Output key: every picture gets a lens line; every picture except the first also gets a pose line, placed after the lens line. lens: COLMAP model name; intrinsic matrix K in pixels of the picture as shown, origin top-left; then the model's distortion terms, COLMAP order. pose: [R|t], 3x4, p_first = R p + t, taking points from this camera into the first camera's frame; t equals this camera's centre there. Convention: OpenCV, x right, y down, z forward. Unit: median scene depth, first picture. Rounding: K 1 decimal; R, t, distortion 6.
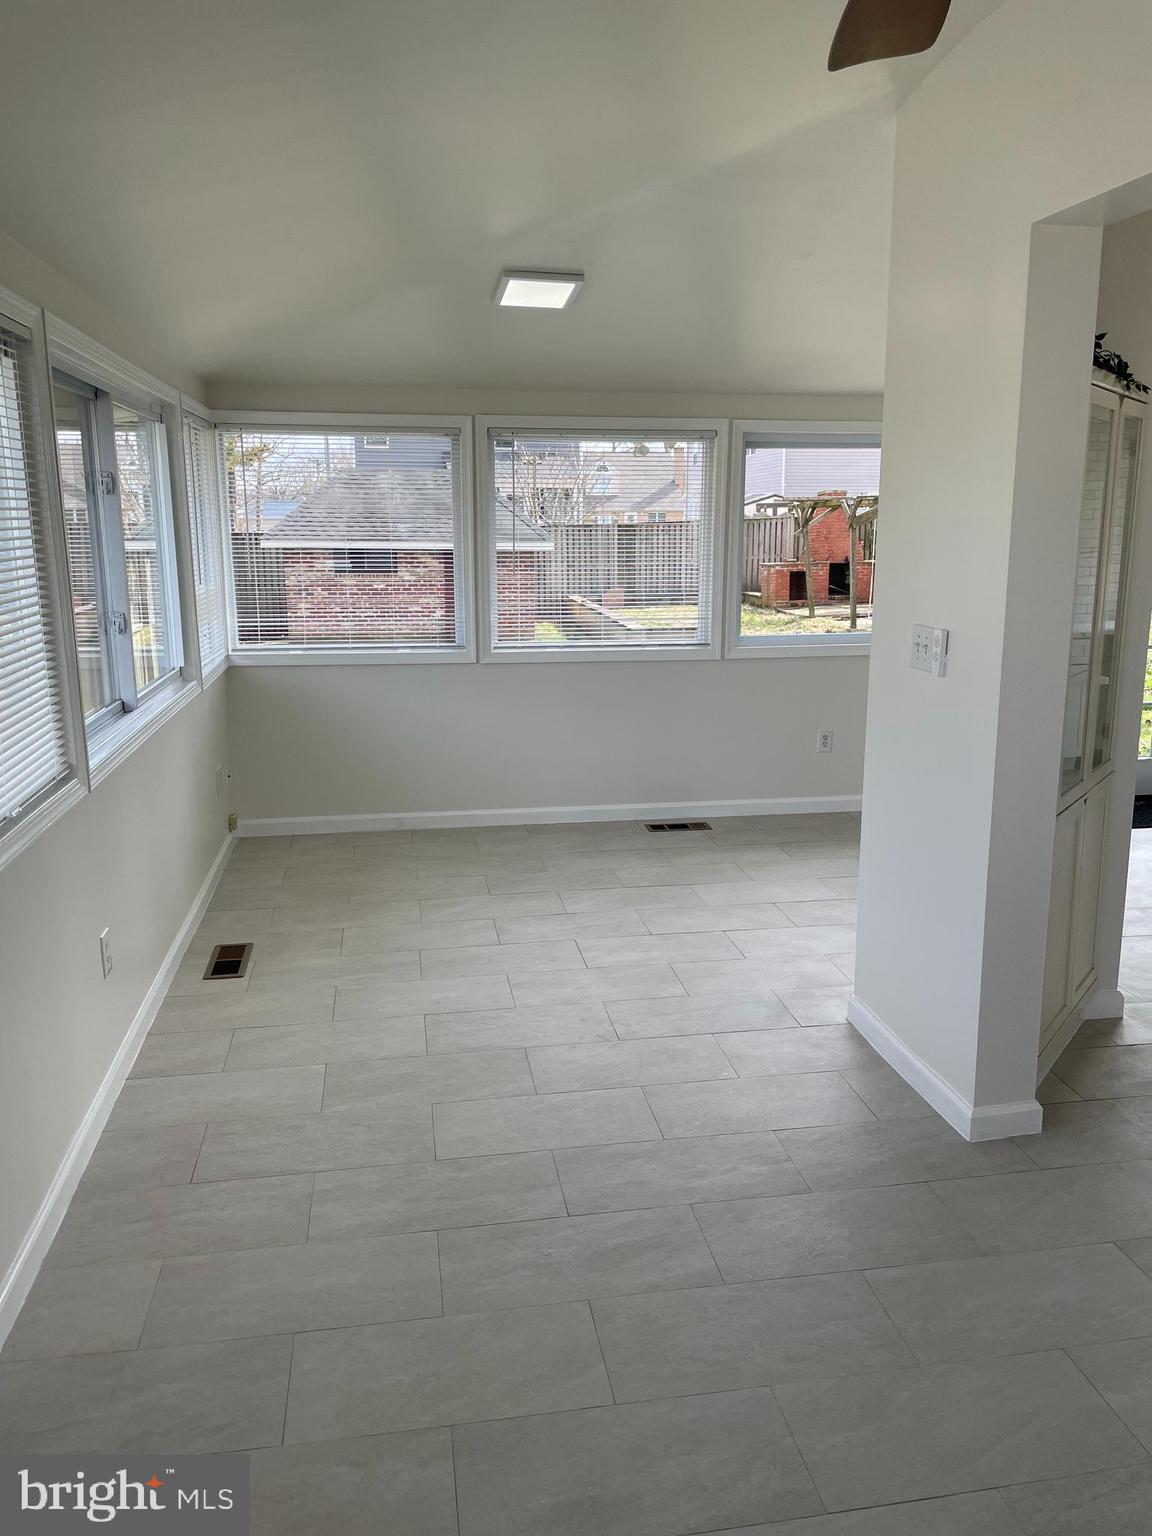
lens RADIAL K [[1148.5, 0, 576.0], [0, 1148.5, 768.0], [0, 0, 1]] dist [0.095679, -0.114620]
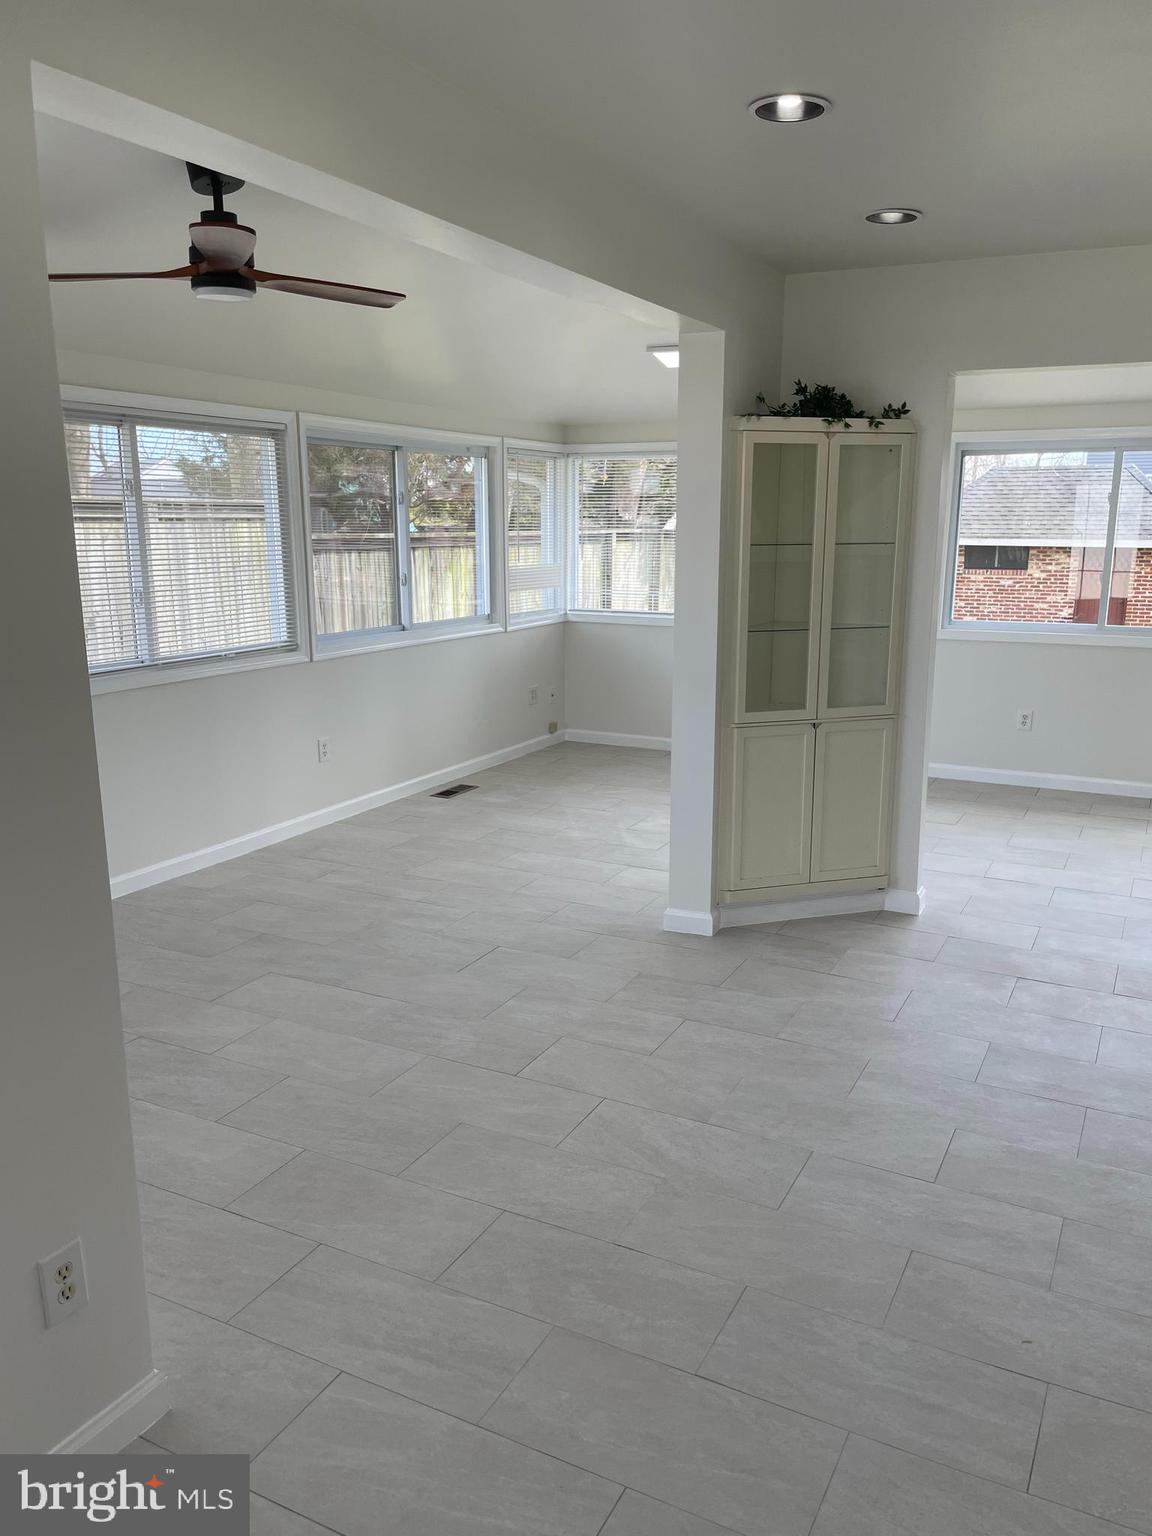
lens RADIAL K [[1148.5, 0, 576.0], [0, 1148.5, 768.0], [0, 0, 1]] dist [0.095679, -0.114620]
pose [[0.800810, 0.128852, -0.584893, 0.598794], [-0.128254, 0.990823, 0.042679, 0.033251], [0.585025, 0.040838, 0.809987, -0.160601]]
